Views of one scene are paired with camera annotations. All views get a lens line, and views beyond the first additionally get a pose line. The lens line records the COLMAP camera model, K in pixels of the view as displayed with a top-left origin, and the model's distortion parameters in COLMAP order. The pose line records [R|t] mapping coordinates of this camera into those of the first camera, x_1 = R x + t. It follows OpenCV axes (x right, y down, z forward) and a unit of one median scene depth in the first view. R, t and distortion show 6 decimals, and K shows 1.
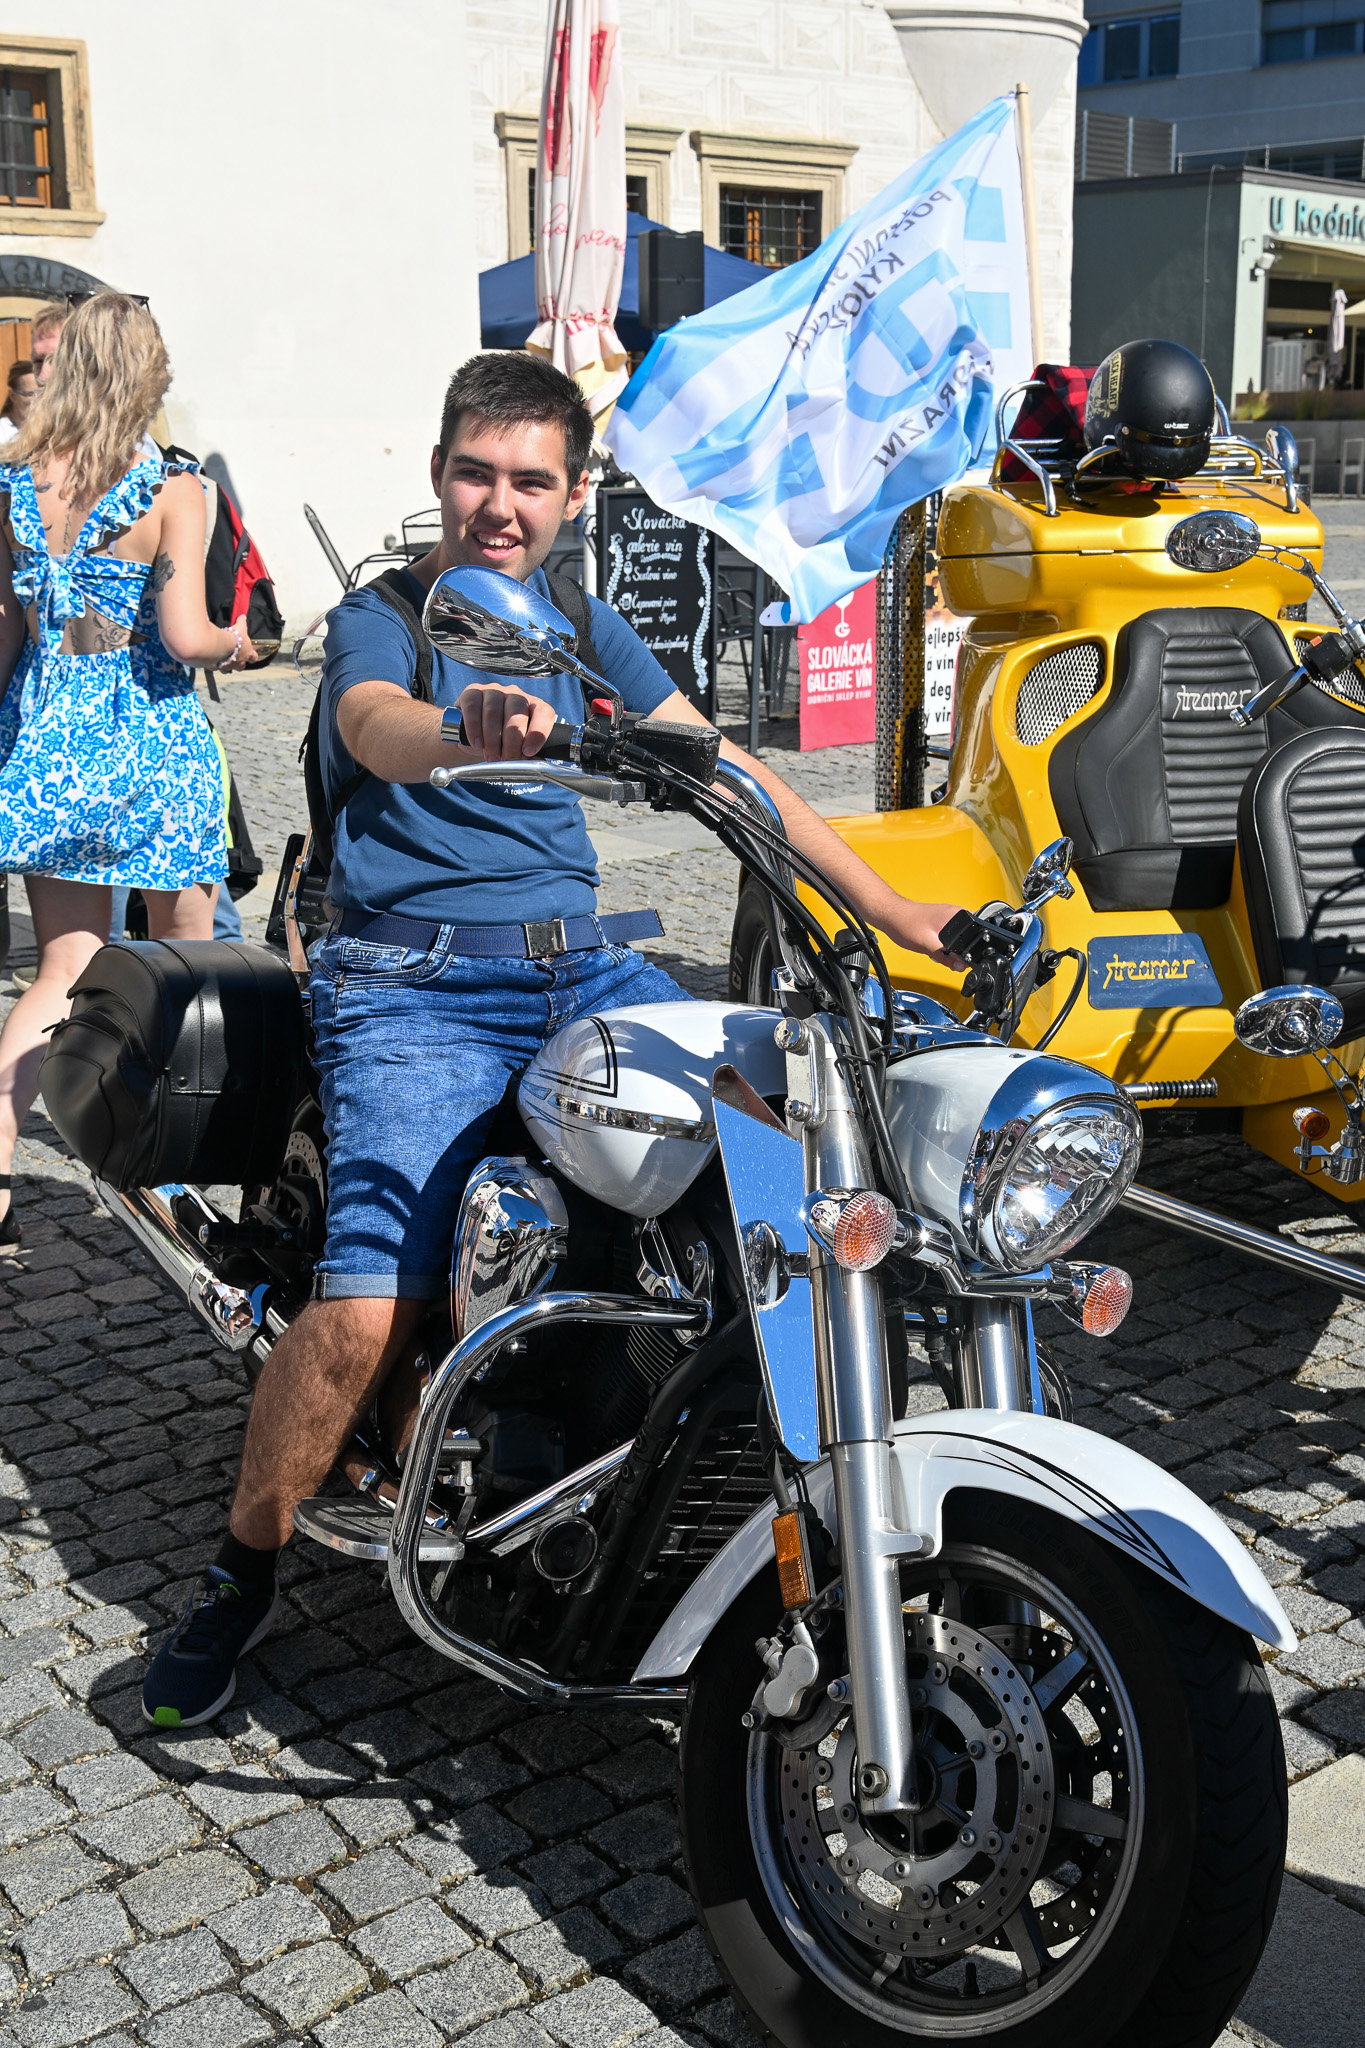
lens RADIAL K [[2576.0, 0, 677.7], [0, 2576.0, 1003.2], [0, 0, 1]] dist [0.001205, 0.036947]
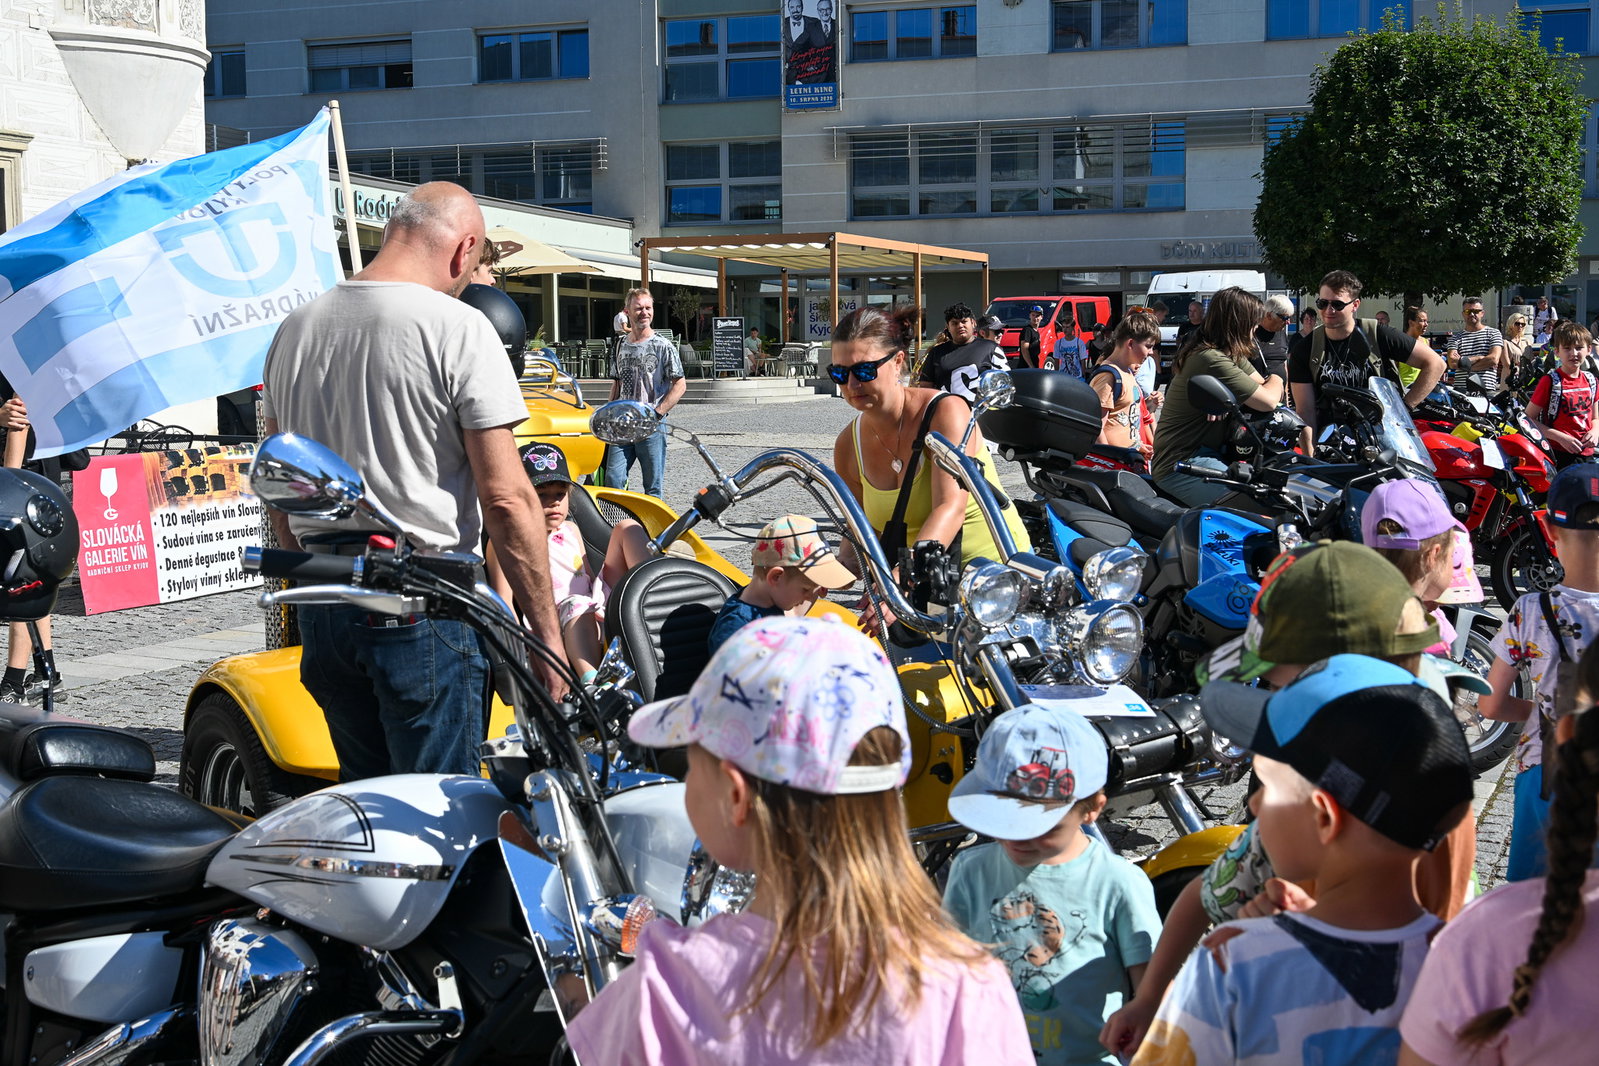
lens RADIAL K [[2011.3, 0, 809.3], [0, 2011.3, 525.1], [0, 0, 1]] dist [0.001205, 0.036947]
pose [[0.901307, -0.036782, 0.431617, -0.106184], [0.095666, 0.988688, -0.115516, 0.005144], [-0.422486, 0.145406, 0.894630, 0.005259]]
